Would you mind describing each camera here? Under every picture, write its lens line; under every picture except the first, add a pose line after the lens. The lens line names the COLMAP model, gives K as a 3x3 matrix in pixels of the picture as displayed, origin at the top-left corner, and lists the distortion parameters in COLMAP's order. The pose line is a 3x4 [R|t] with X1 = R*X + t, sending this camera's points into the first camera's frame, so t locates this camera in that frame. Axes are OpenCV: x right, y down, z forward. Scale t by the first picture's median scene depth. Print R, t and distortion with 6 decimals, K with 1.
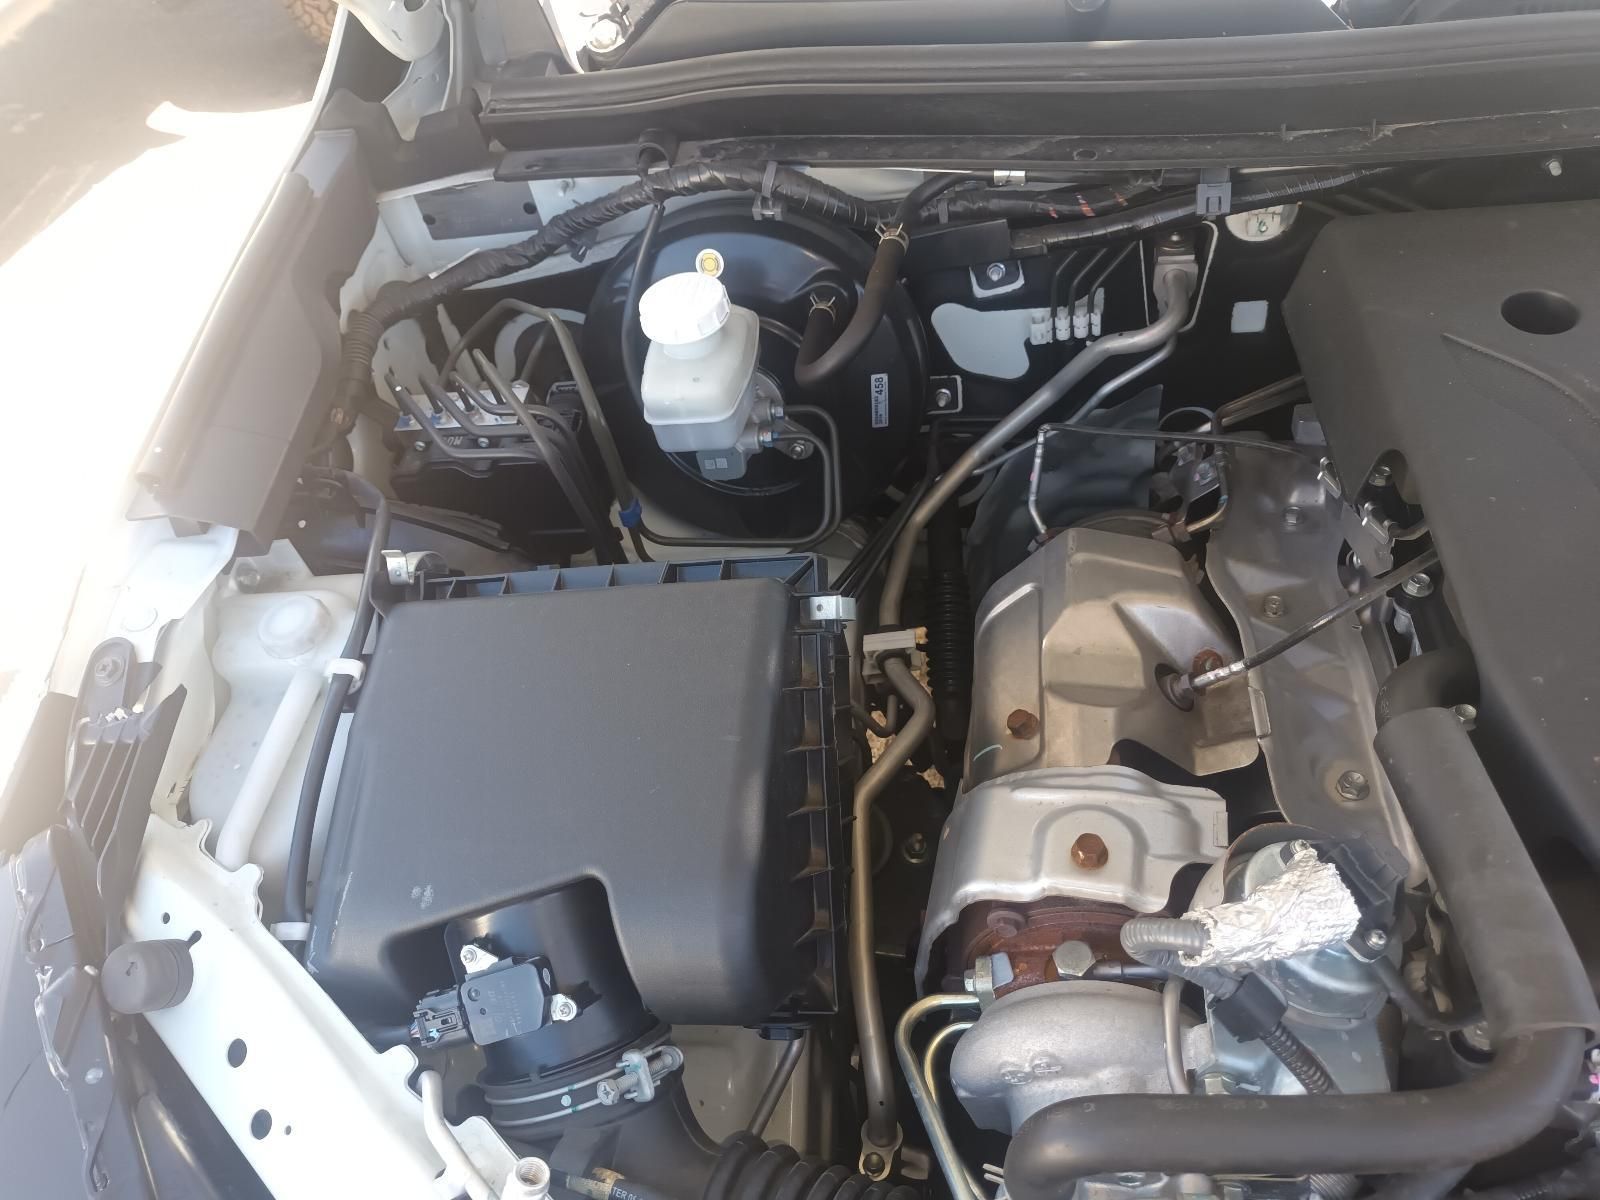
lens RADIAL K [[1167.1, 0, 800.0], [0, 1167.1, 600.0], [0, 0, 1]] dist [0.038232, -0.079583]
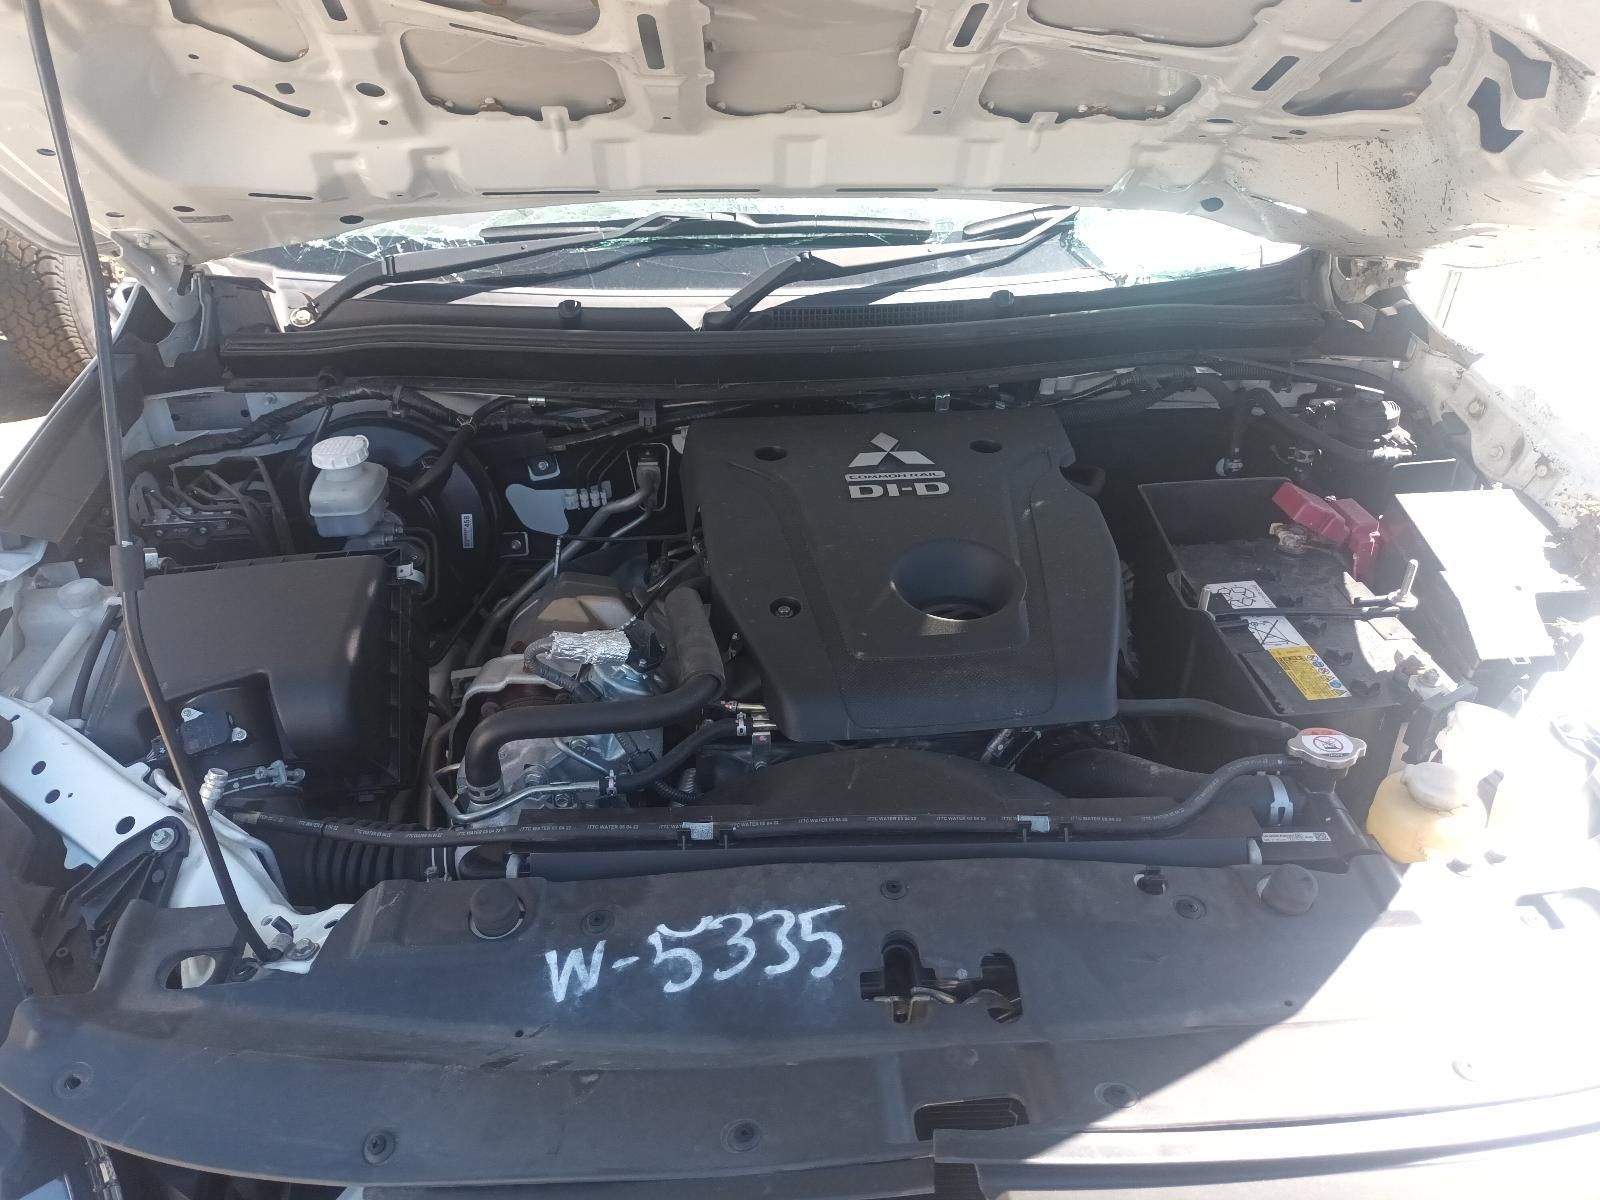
lens RADIAL K [[1167.1, 0, 800.0], [0, 1167.1, 600.0], [0, 0, 1]] dist [0.038232, -0.079583]
pose [[0.968801, 0.023721, 0.246703, 0.125238], [0.053585, 0.951818, -0.301945, 0.470259], [-0.241979, 0.305744, 0.920851, -0.633147]]
